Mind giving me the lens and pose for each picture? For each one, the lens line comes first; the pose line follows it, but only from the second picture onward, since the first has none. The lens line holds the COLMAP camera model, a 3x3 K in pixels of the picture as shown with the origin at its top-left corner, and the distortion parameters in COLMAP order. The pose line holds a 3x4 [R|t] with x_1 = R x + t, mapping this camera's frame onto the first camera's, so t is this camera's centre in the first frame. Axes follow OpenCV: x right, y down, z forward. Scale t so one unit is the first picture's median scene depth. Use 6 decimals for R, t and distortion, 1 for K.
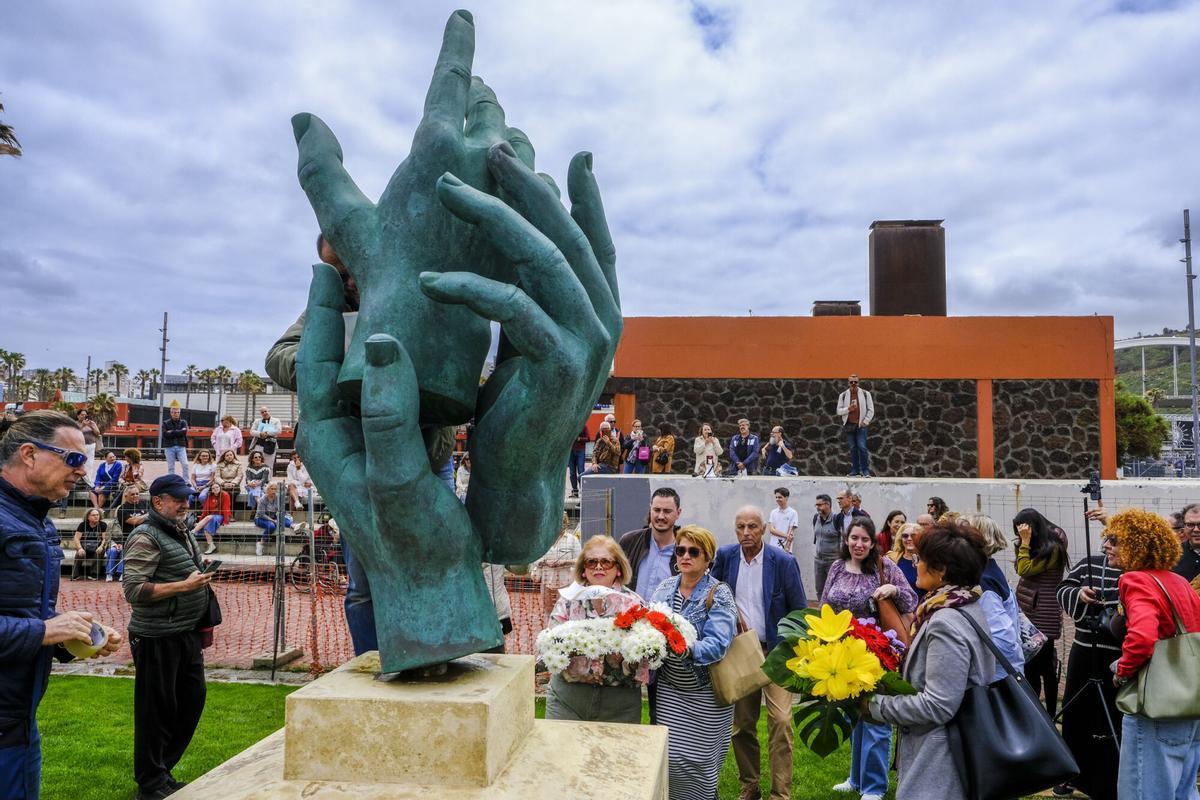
lens RADIAL K [[866.8, 0, 619.0], [0, 866.8, 388.6], [0, 0, 1]] dist [-0.002875, 0.001671]
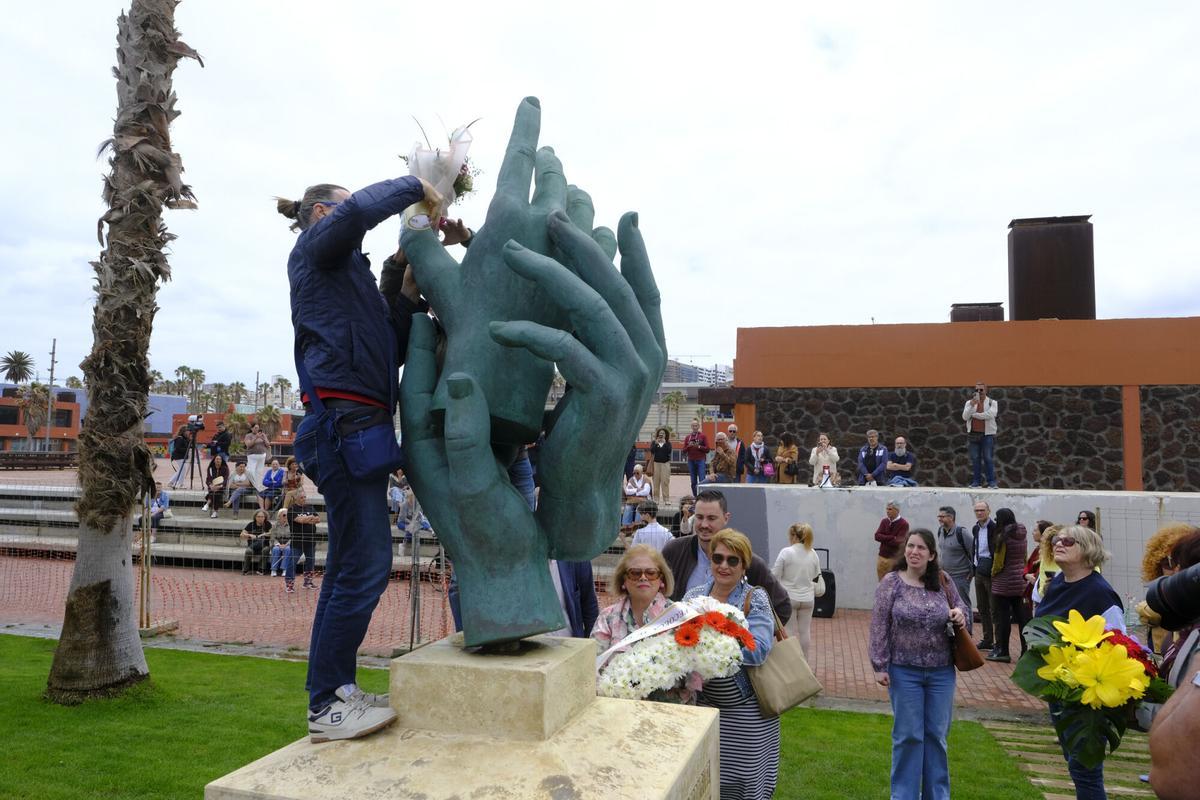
lens RADIAL K [[870.3, 0, 608.5], [0, 870.3, 394.4], [0, 0, 1]] dist [-0.006333, 0.000582]
pose [[0.986143, -0.009524, -0.165621, 0.022464], [0.009112, 0.999953, -0.003253, -0.004000], [0.165644, 0.001699, 0.986184, -0.030902]]
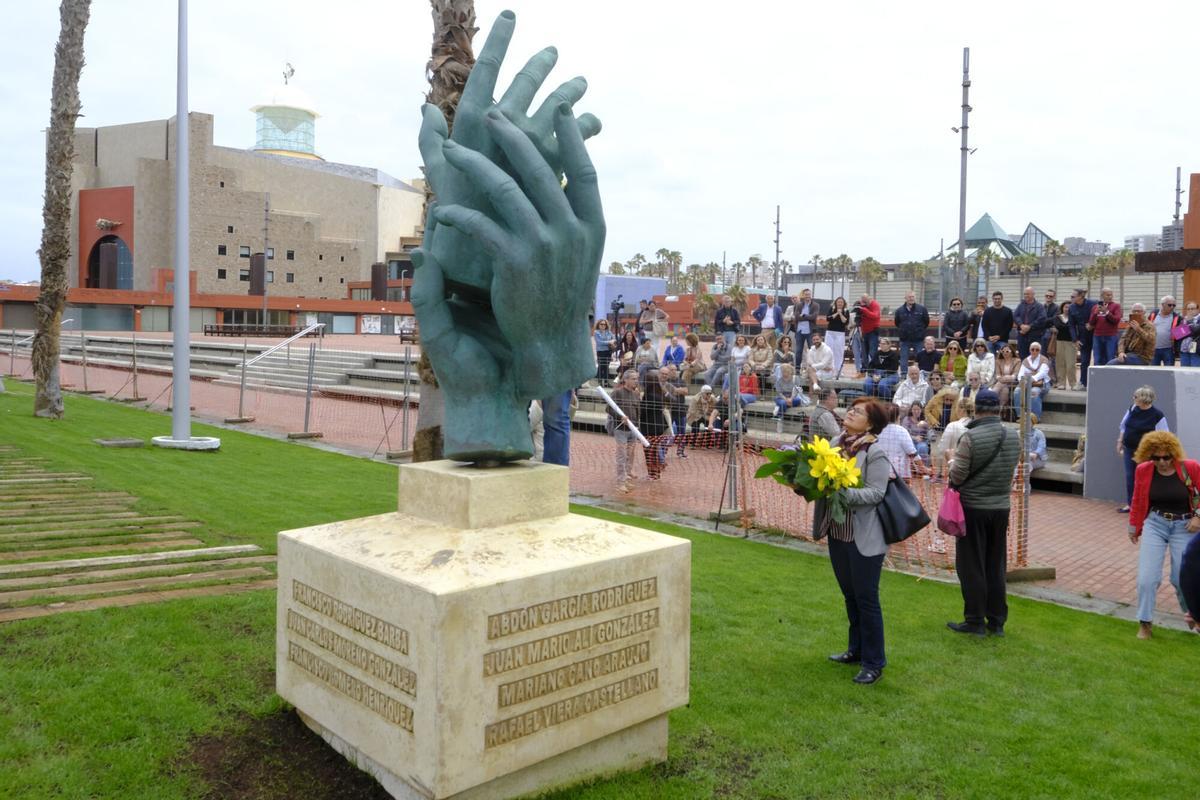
lens RADIAL K [[951.3, 0, 647.9], [0, 951.3, 359.5], [0, 0, 1]] dist [-0.004853, -0.002480]
pose [[0.789359, 0.021211, -0.613566, 0.181285], [0.034321, 0.996315, 0.078597, 0.003025], [0.612972, -0.083100, 0.785722, -0.023708]]
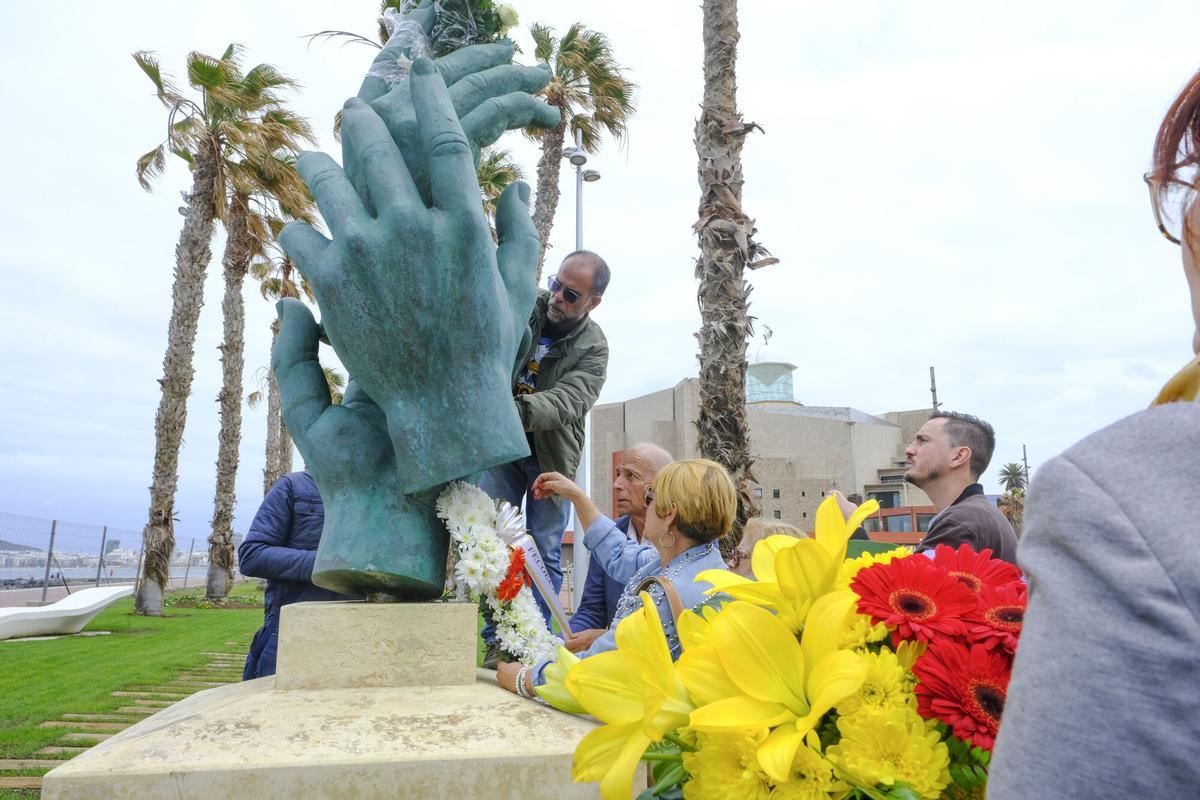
lens RADIAL K [[891.5, 0, 597.9], [0, 891.5, 372.6], [0, 0, 1]] dist [0.000943, 0.002573]
pose [[0.320510, -0.214298, -0.922686, 0.158233], [0.077178, 0.976743, -0.200044, 0.051162], [0.944096, -0.007095, 0.329595, 0.155867]]
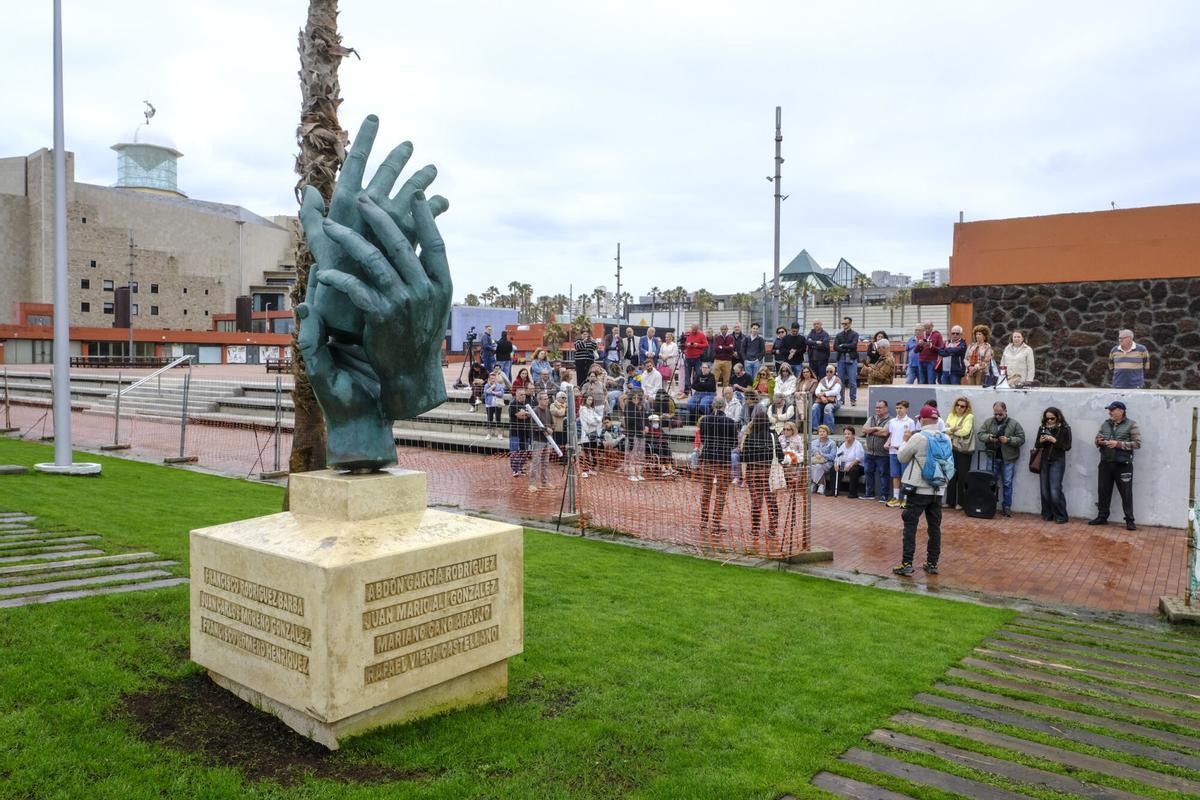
lens RADIAL K [[884.2, 0, 598.5], [0, 884.2, 387.4], [0, 0, 1]] dist [-0.005585, 0.002075]
pose [[0.850784, 0.011966, -0.525379, 0.223806], [0.039801, 0.995402, 0.087124, -0.002806], [0.524006, -0.095035, 0.846396, -0.067885]]
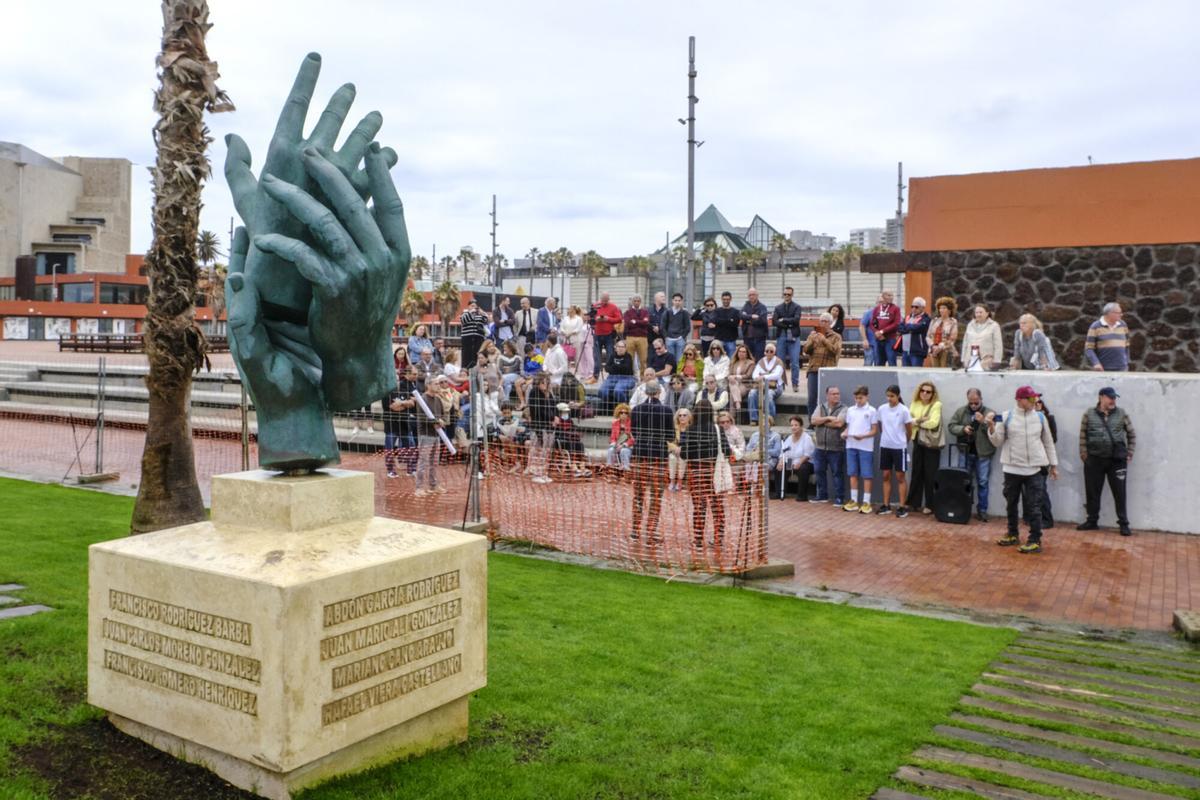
lens RADIAL K [[1077.4, 0, 528.7], [0, 1077.4, 337.9], [0, 0, 1]] dist [-0.006075, 0.000831]
pose [[0.883310, -0.001797, -0.468786, 0.197038], [0.034280, 0.997563, 0.060768, -0.006868], [0.467535, -0.069747, 0.881219, -0.101035]]
